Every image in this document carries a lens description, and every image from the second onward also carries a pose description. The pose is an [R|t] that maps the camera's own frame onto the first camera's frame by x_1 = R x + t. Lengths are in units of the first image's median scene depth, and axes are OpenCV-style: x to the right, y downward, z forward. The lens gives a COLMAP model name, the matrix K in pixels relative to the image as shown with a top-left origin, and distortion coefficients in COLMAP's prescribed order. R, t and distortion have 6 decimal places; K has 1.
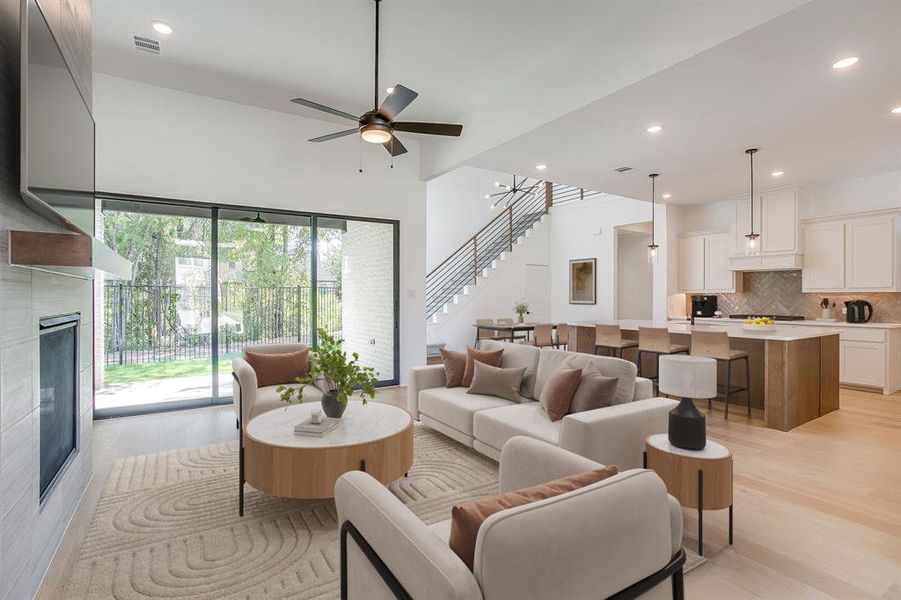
lens RADIAL K [[438.2, 0, 448.1], [0, 438.2, 299.2], [0, 0, 1]] dist [-0.055888, 0.038126]
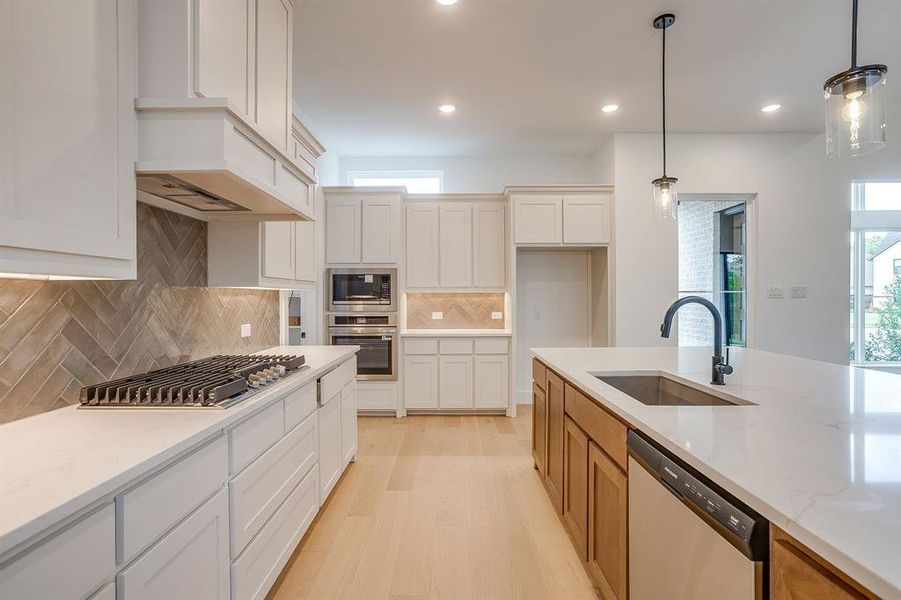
lens RADIAL K [[438.2, 0, 448.1], [0, 438.2, 299.2], [0, 0, 1]] dist [-0.055888, 0.038126]
pose [[-0.836638, -0.000245, 0.547756, 0.451192], [0.005670, 0.999942, 0.009108, -0.007465], [-0.547726, 0.010726, -0.836589, 1.120157]]
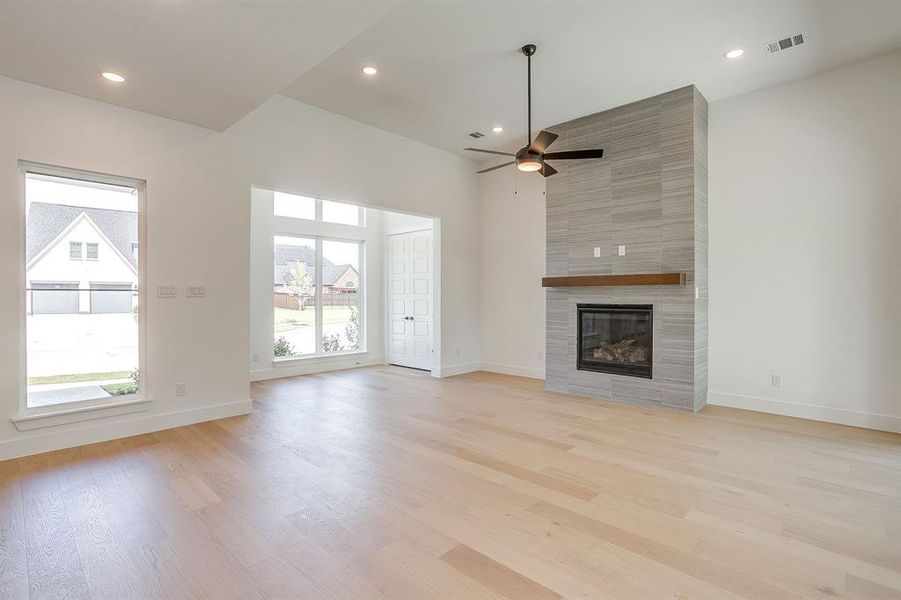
lens RADIAL K [[438.2, 0, 448.1], [0, 438.2, 299.2], [0, 0, 1]] dist [-0.055888, 0.038126]
pose [[-0.975594, 0.002169, -0.219573, 0.163070], [-0.001186, 0.999885, 0.015147, -0.007978], [0.219580, 0.015037, -0.975479, 0.987179]]
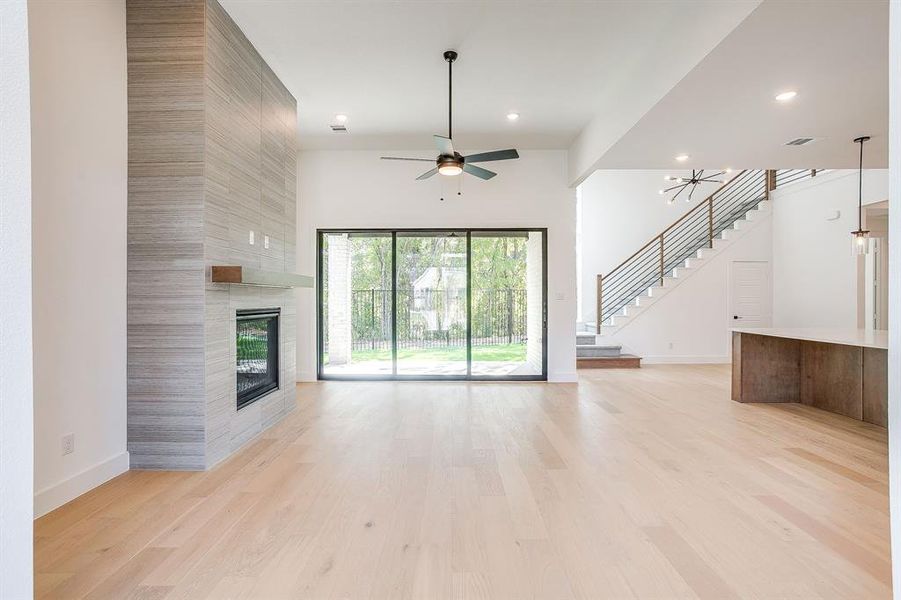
lens RADIAL K [[438.2, 0, 448.1], [0, 438.2, 299.2], [0, 0, 1]] dist [-0.055888, 0.038126]
pose [[0.838472, 0.000761, -0.544944, 0.236886], [-0.003770, 0.999983, -0.004405, 0.000957], [0.544932, 0.005748, 0.838461, -0.027032]]
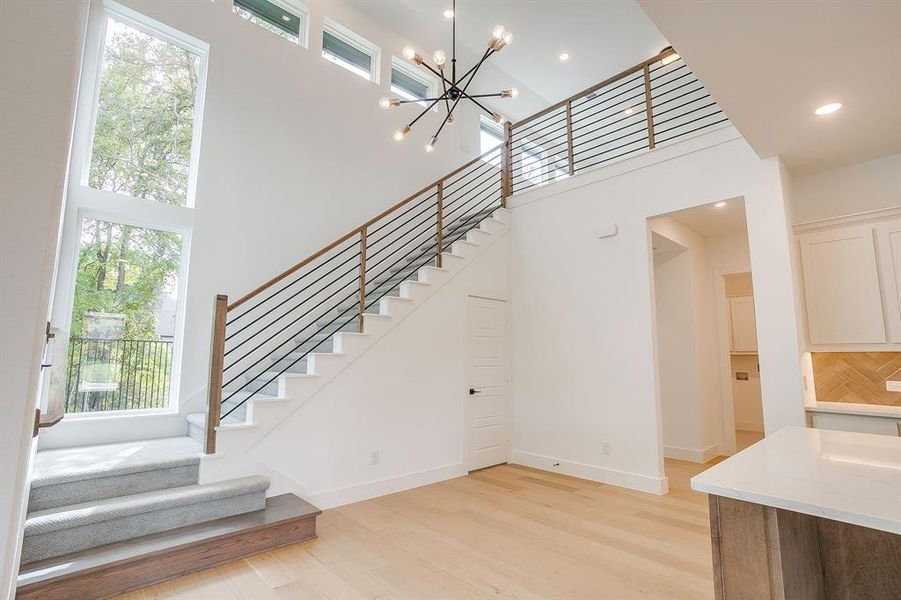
lens RADIAL K [[438.2, 0, 448.1], [0, 438.2, 299.2], [0, 0, 1]] dist [-0.055888, 0.038126]
pose [[0.984365, 0.027079, 0.174048, 0.092034], [-0.002565, 0.990211, -0.139552, -0.005058], [-0.176123, 0.136924, 0.974799, 0.706972]]
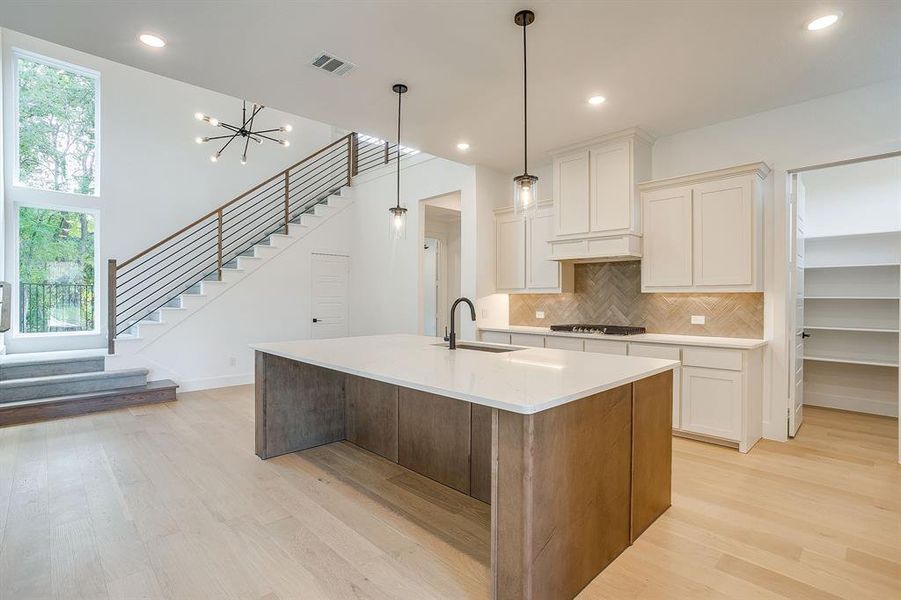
lens RADIAL K [[438.2, 0, 448.1], [0, 438.2, 299.2], [0, 0, 1]] dist [-0.055888, 0.038126]
pose [[0.981784, 0.000607, 0.189997, 0.365239], [-0.000011, 0.999995, -0.003141, -0.002715], [-0.189998, 0.003082, 0.981780, 0.357613]]
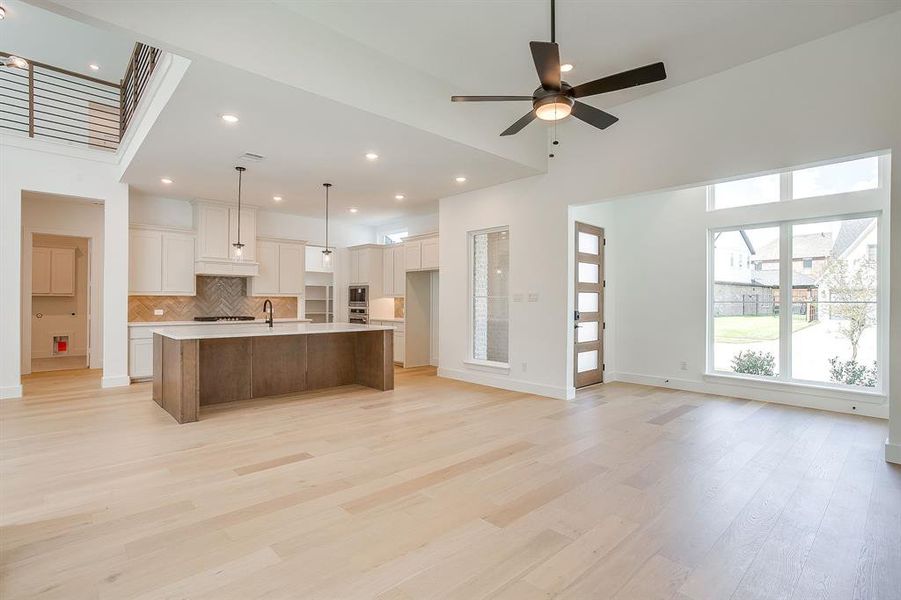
lens RADIAL K [[438.2, 0, 448.1], [0, 438.2, 299.2], [0, 0, 1]] dist [-0.055888, 0.038126]
pose [[-0.171699, 0.003468, 0.985143, -0.433645], [0.002689, 0.999992, -0.003052, -0.002465], [-0.985146, 0.002125, -0.171707, 0.612664]]
